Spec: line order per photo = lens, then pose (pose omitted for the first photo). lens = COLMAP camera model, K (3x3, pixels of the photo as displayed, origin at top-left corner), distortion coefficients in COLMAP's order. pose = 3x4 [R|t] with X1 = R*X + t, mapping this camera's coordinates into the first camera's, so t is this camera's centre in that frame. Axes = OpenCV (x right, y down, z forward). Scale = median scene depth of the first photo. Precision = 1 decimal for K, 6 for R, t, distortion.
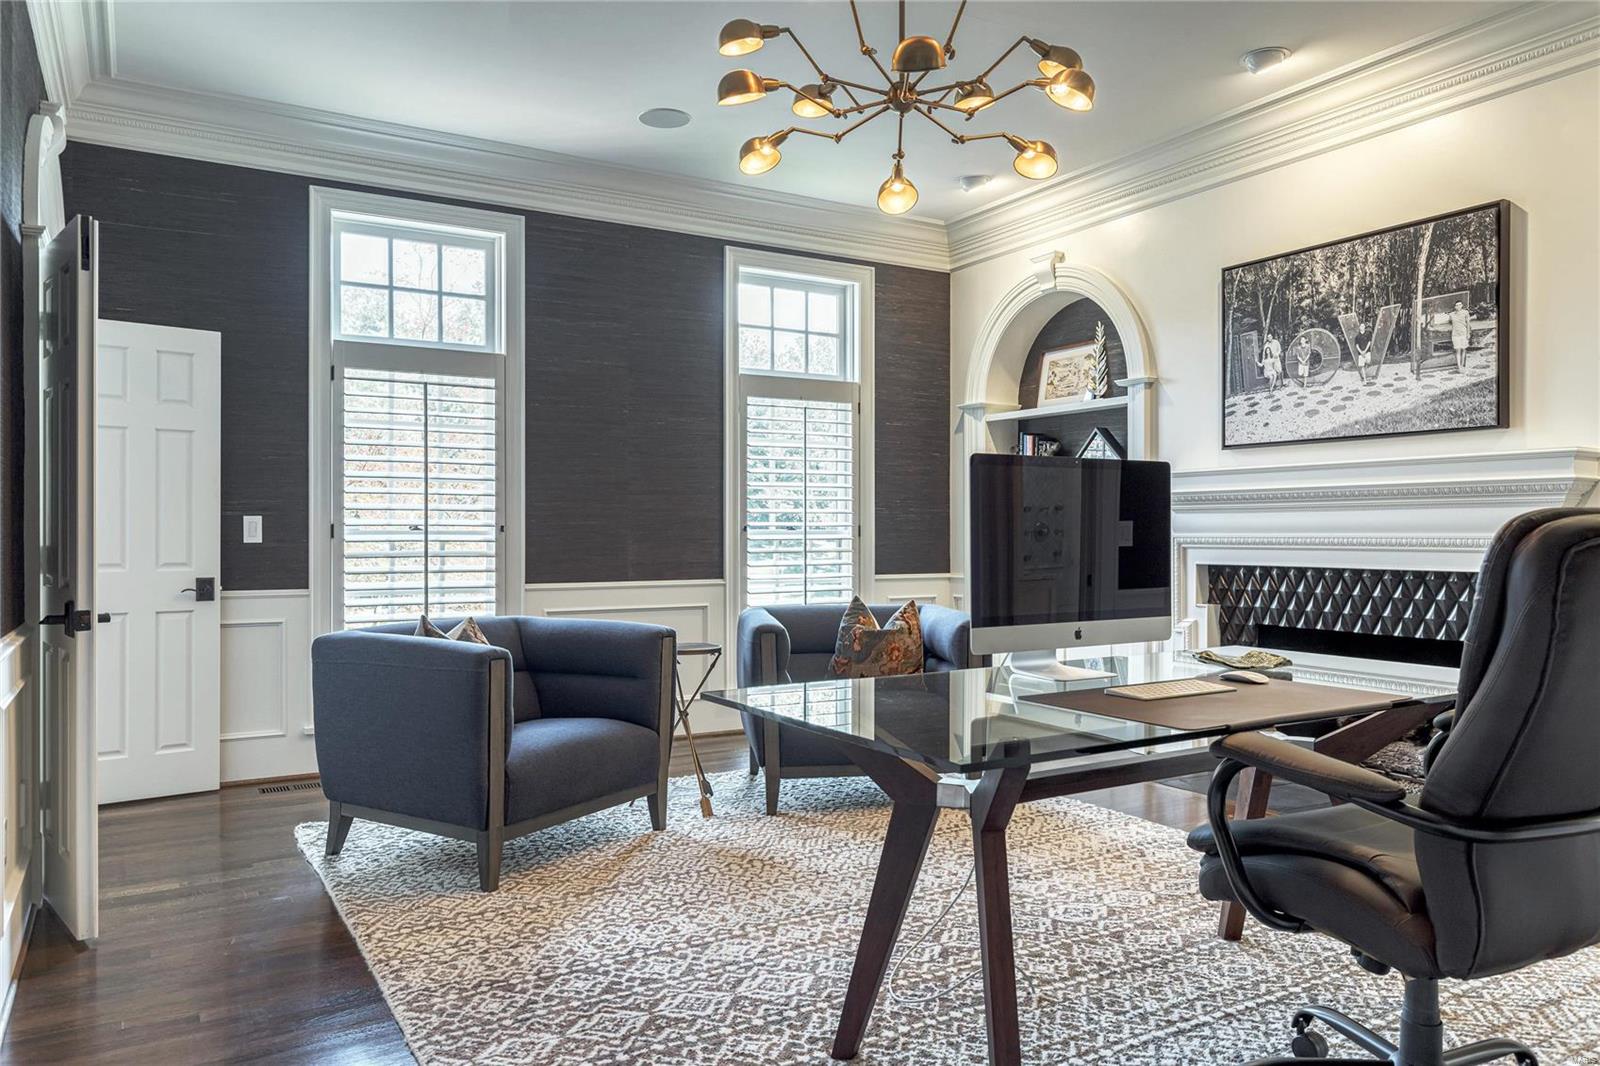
lens RADIAL K [[1109.2, 0, 796.7], [0, 1109.2, 534.1], [0, 0, 1]] dist [0.005991, -0.003975]
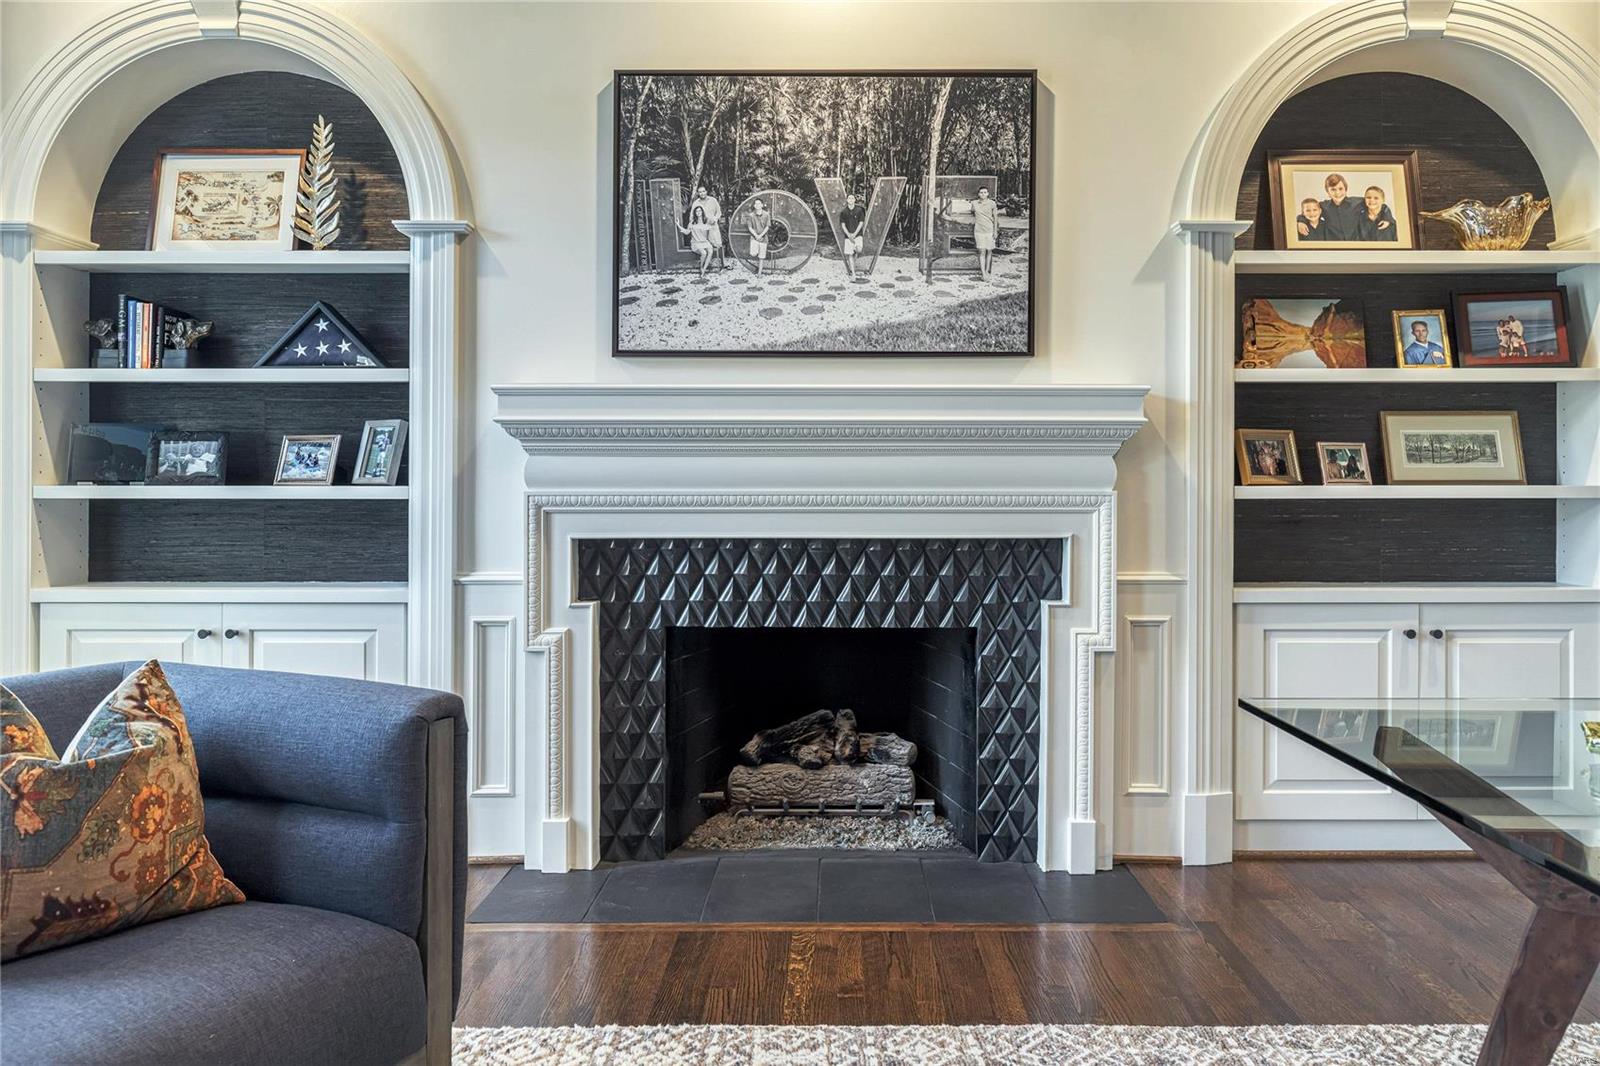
lens RADIAL K [[1109.2, 0, 792.1], [0, 1109.2, 488.6], [0, 0, 1]] dist [0.005991, -0.003975]
pose [[0.503582, 0.006506, 0.863923, -0.122166], [0.001554, 0.999963, -0.008437, 0.005303], [-0.863946, 0.005591, 0.503553, 0.653147]]
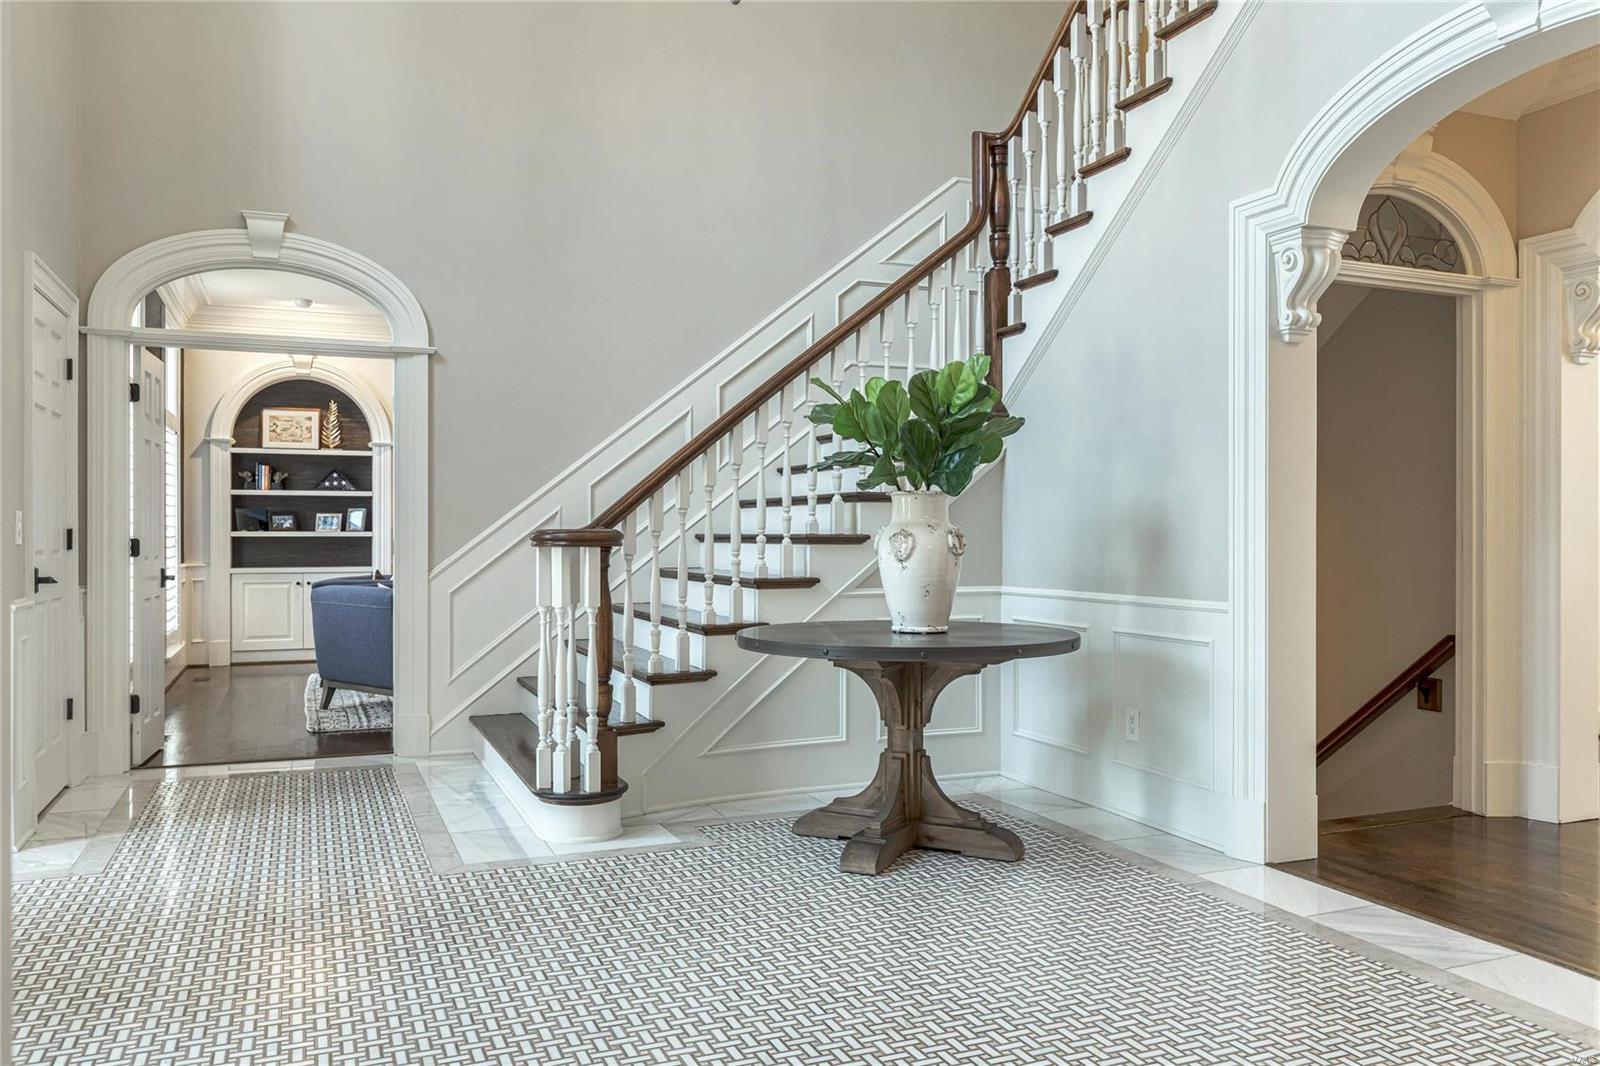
lens RADIAL K [[1187.1, 0, 804.3], [0, 1187.1, 528.2], [0, 0, 1]] dist [0.007018, 0.000697]
pose [[0.135614, -0.001971, 0.990760, -1.705897], [0.003554, 0.999993, 0.001503, -0.009790], [-0.990755, 0.003317, 0.135620, 0.125568]]
